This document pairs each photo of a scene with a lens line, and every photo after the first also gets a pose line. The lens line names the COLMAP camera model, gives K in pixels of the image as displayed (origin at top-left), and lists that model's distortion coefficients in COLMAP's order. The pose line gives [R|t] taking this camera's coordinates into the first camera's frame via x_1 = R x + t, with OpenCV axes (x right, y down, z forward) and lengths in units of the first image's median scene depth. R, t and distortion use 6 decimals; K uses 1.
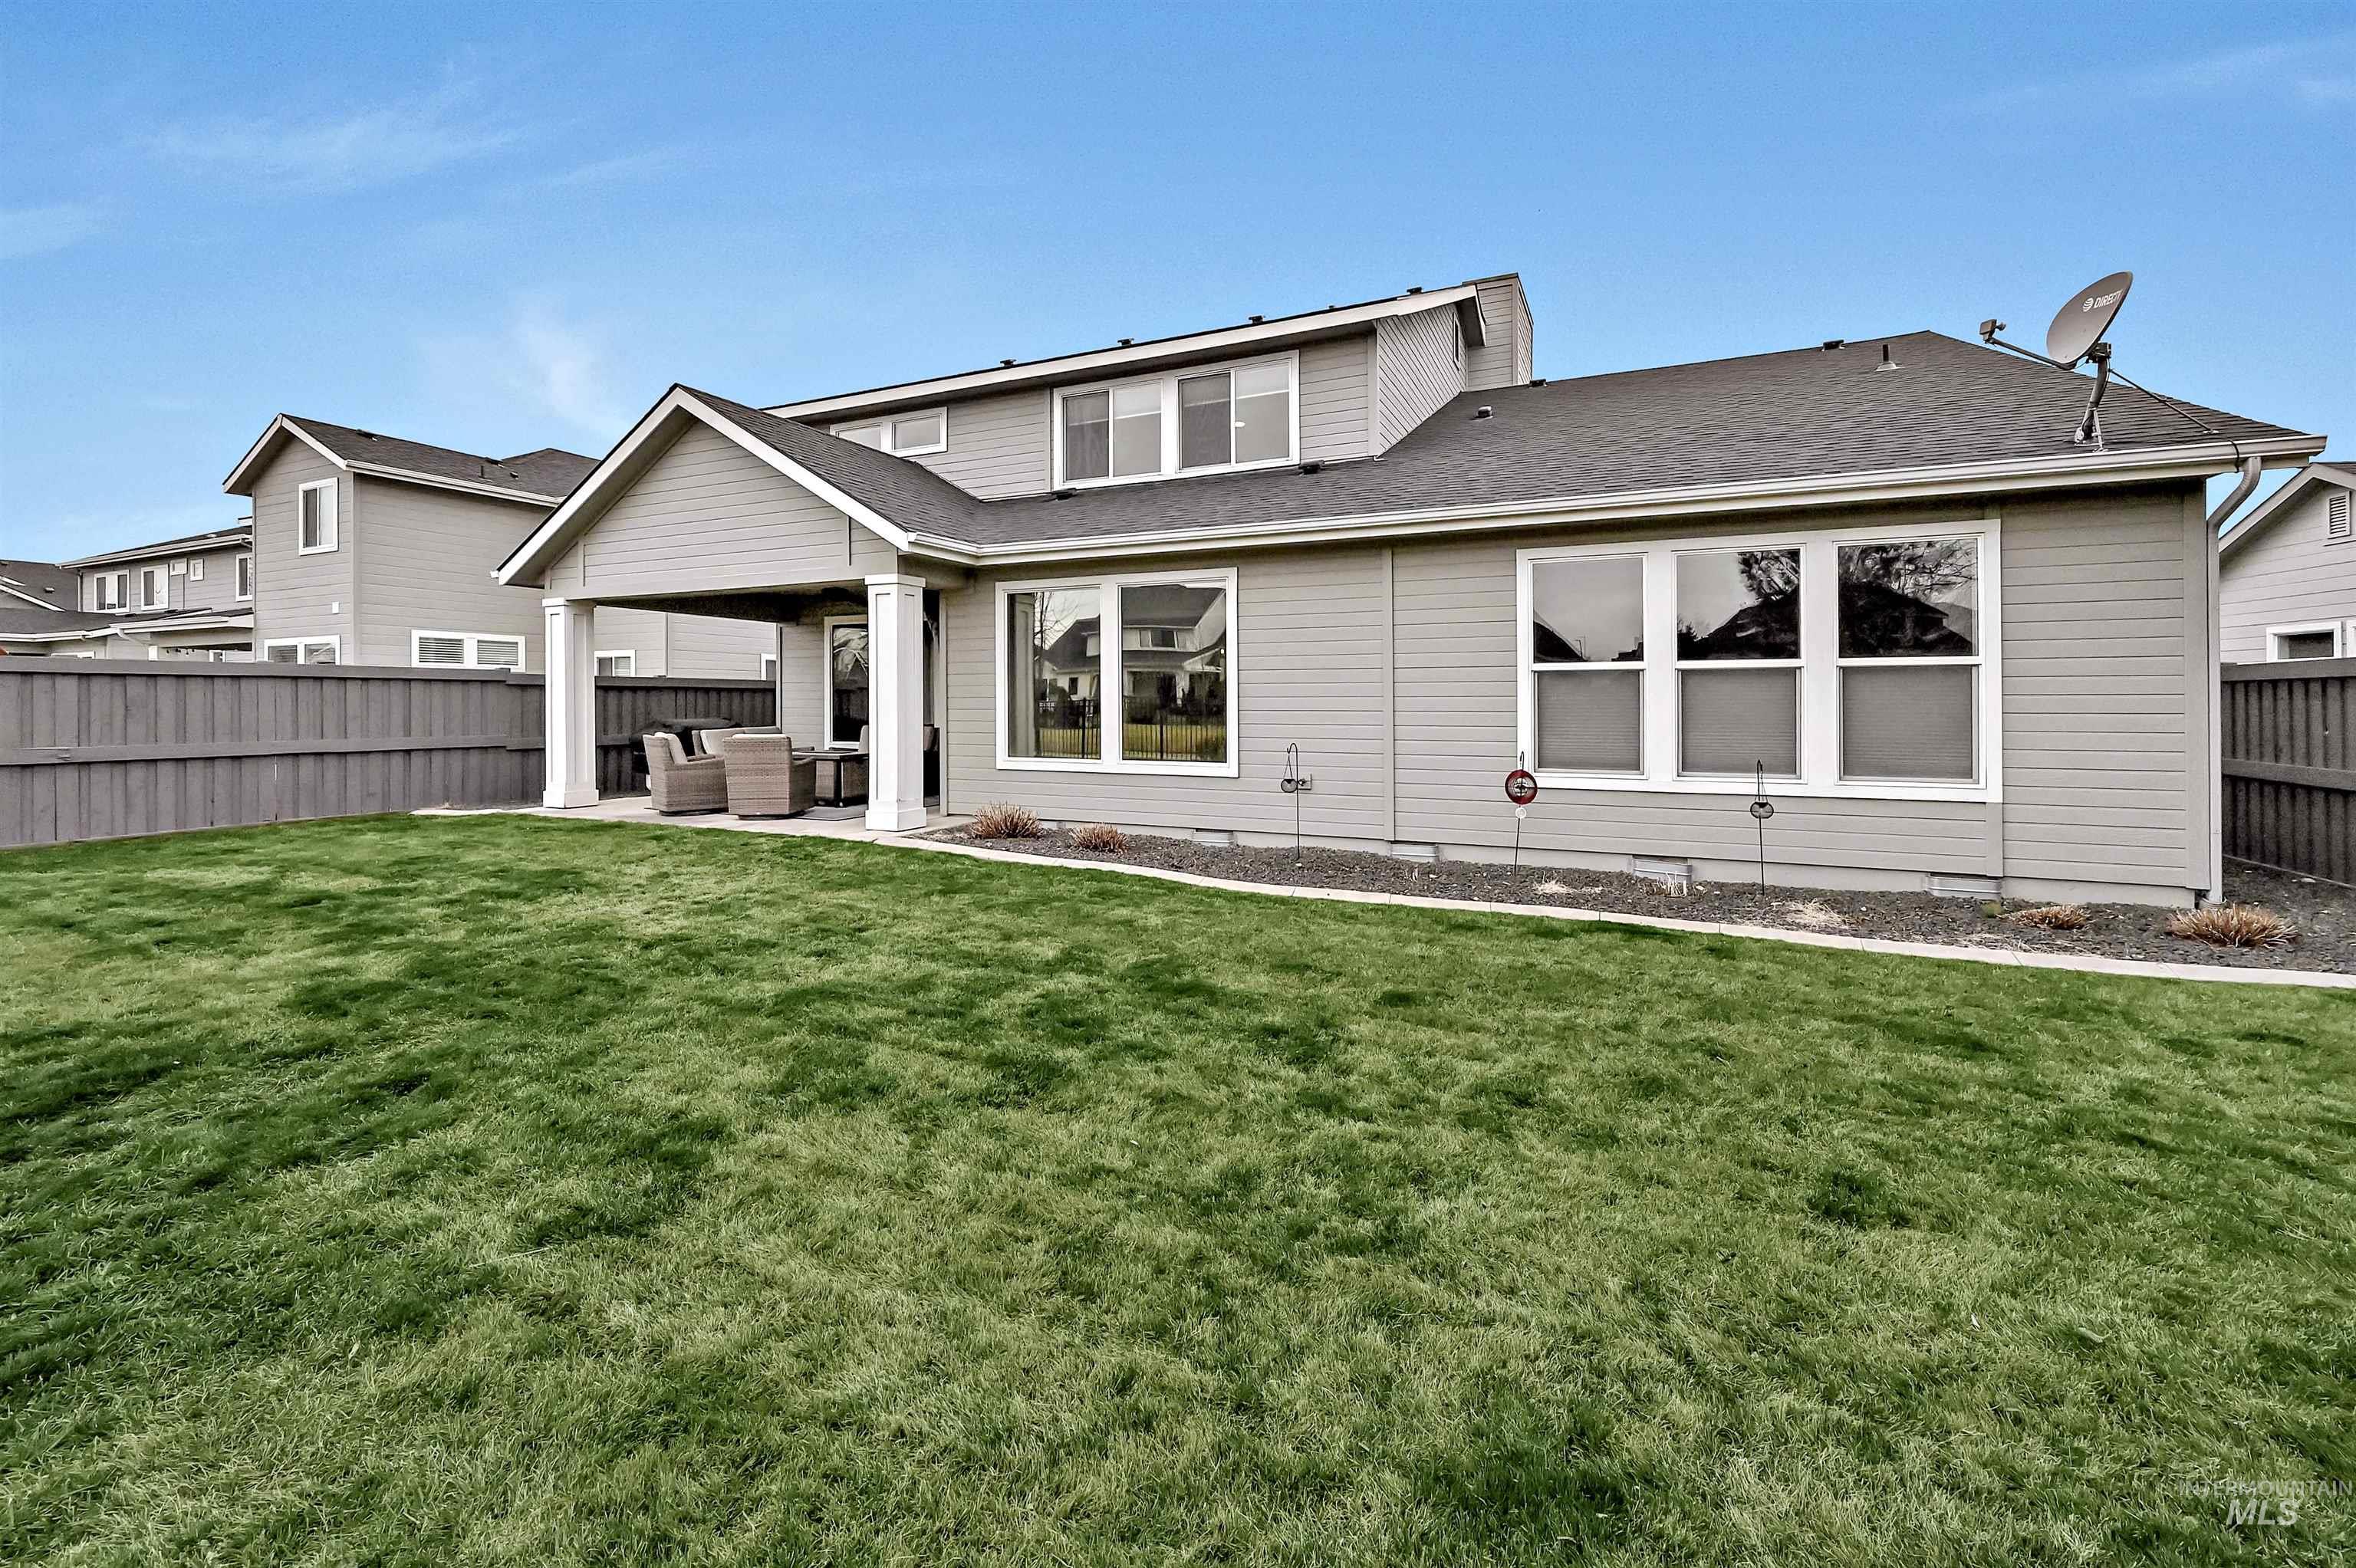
lens RADIAL K [[961.2, 0, 1145.3], [0, 961.2, 695.4], [0, 0, 1]] dist [-0.002800, -0.000093]
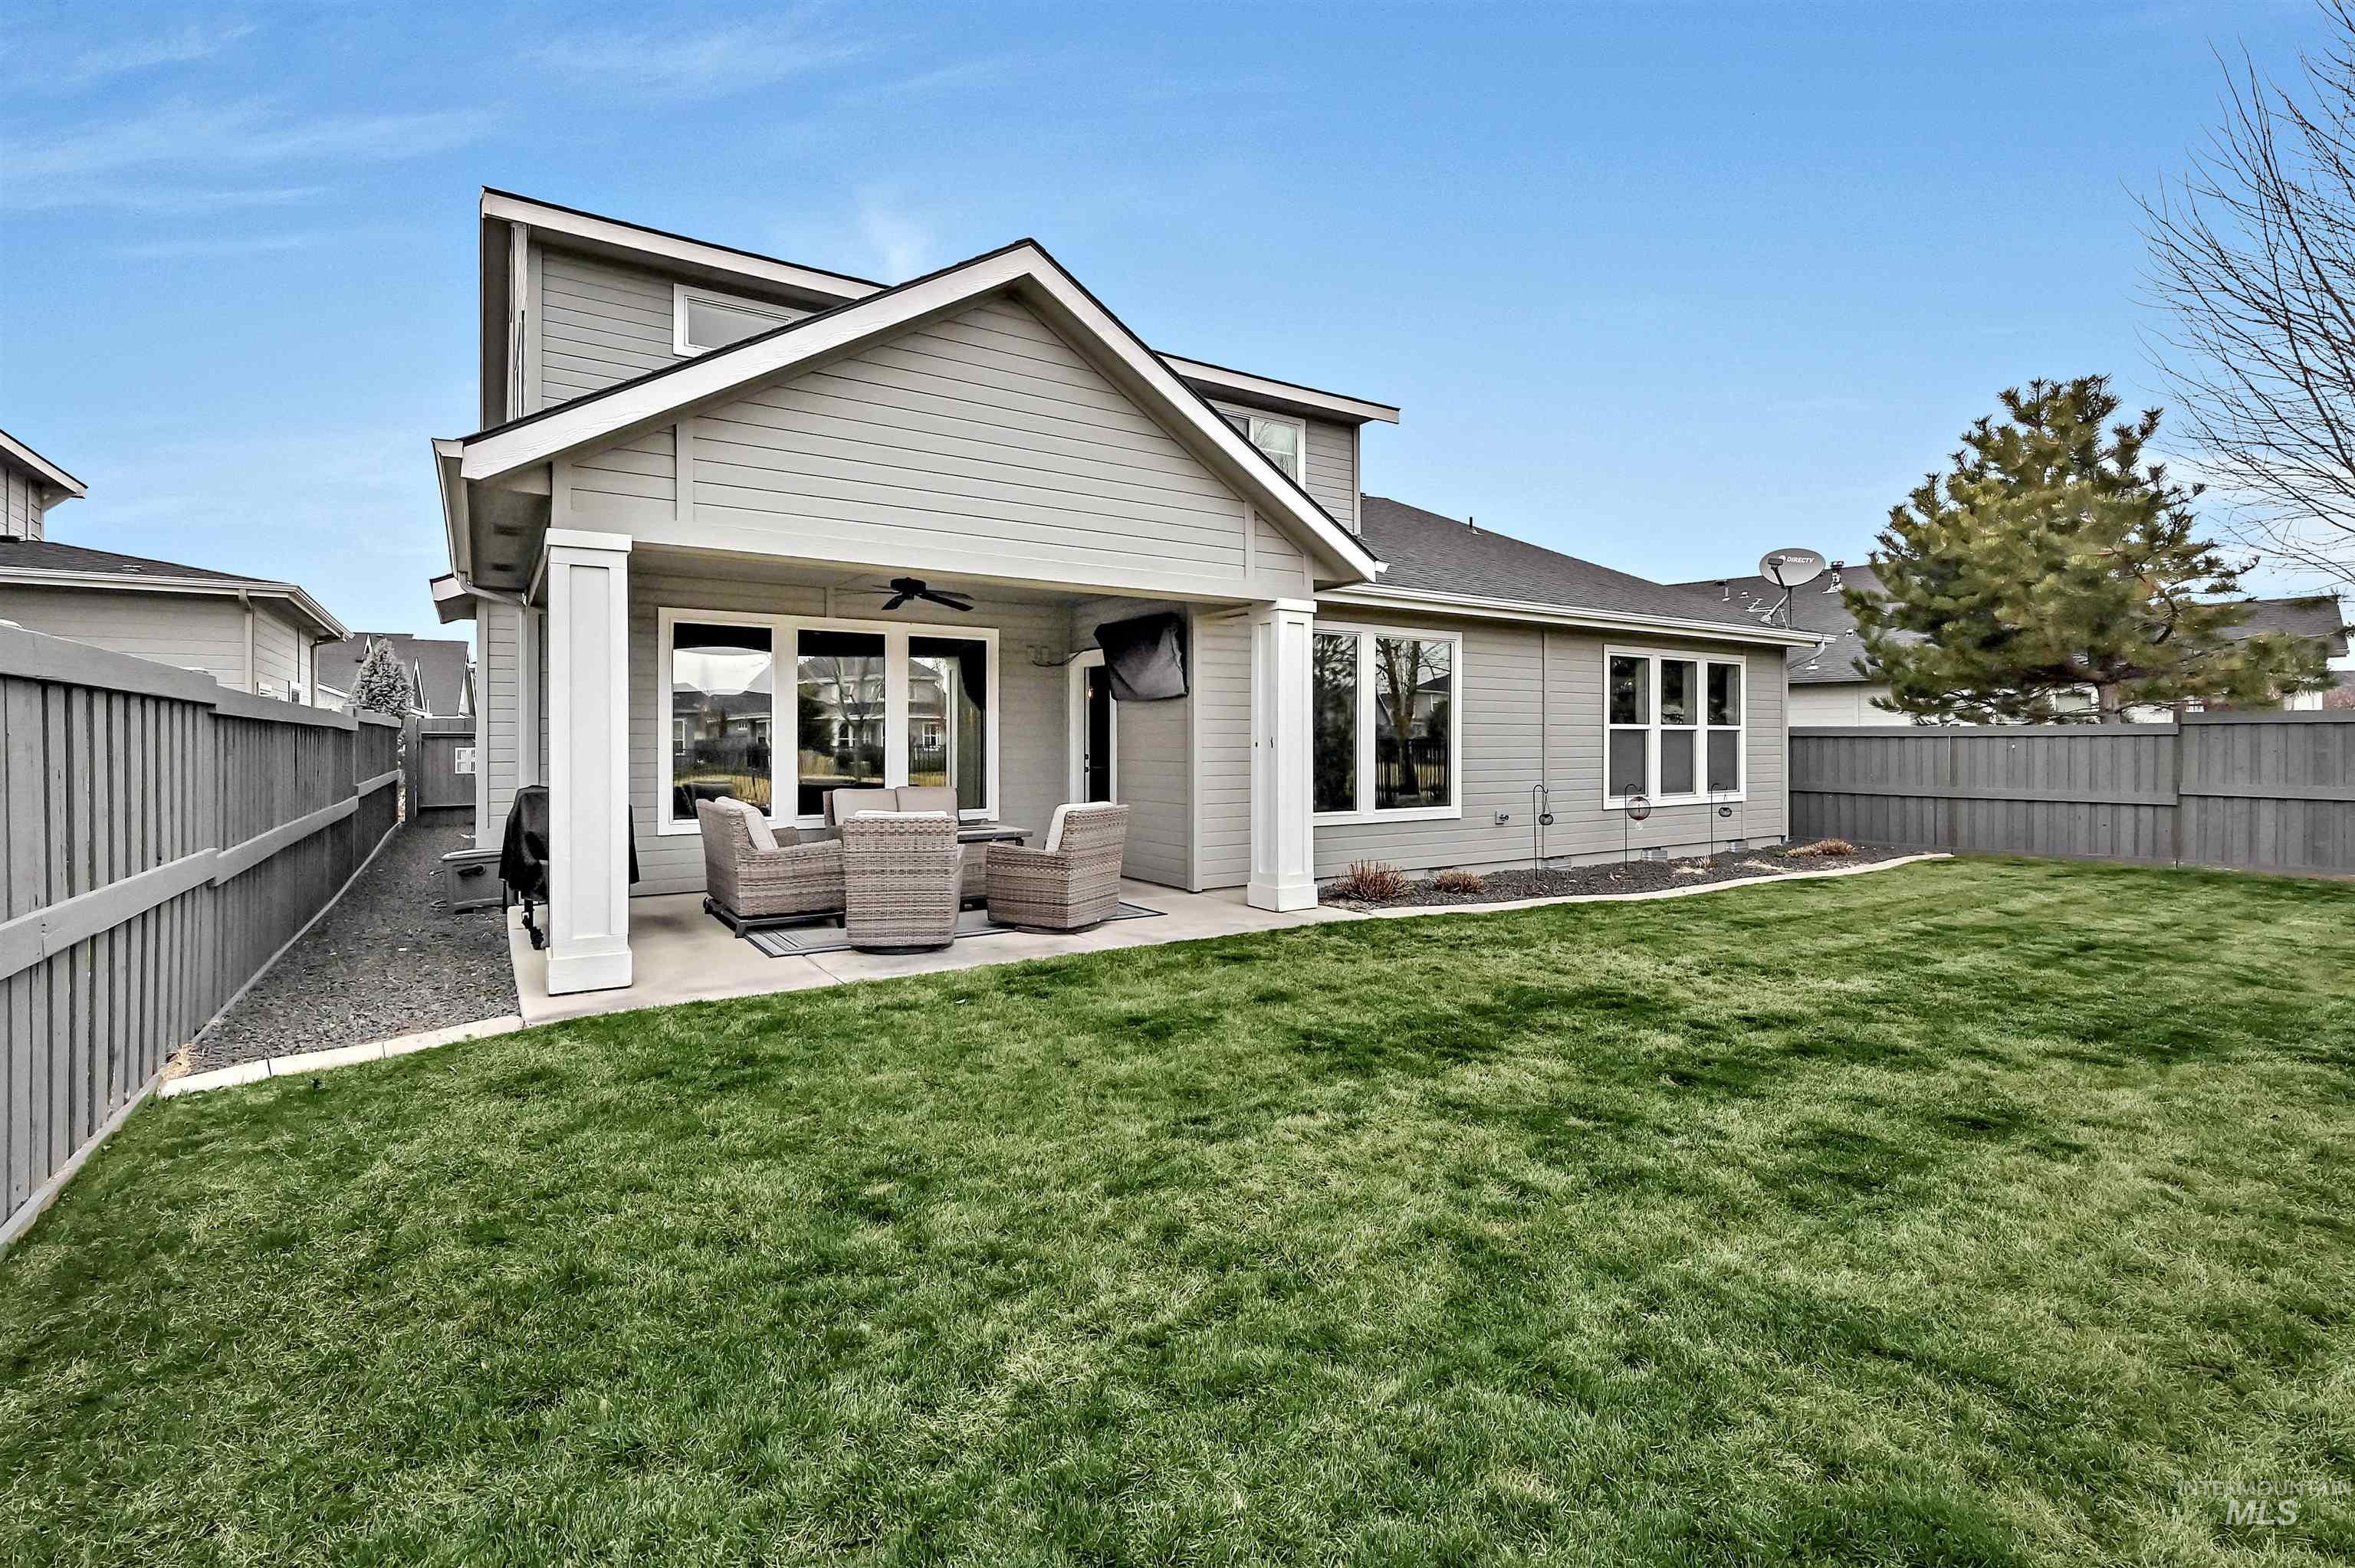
lens RADIAL K [[1047.5, 0, 1176.2], [0, 1047.5, 763.6], [0, 0, 1]] dist [0.001486, 0.000059]
pose [[0.534112, -0.011777, 0.845332, -1.176695], [-0.001686, 0.999886, 0.014995, 0.003392], [-0.845412, -0.009434, 0.534031, 0.644775]]
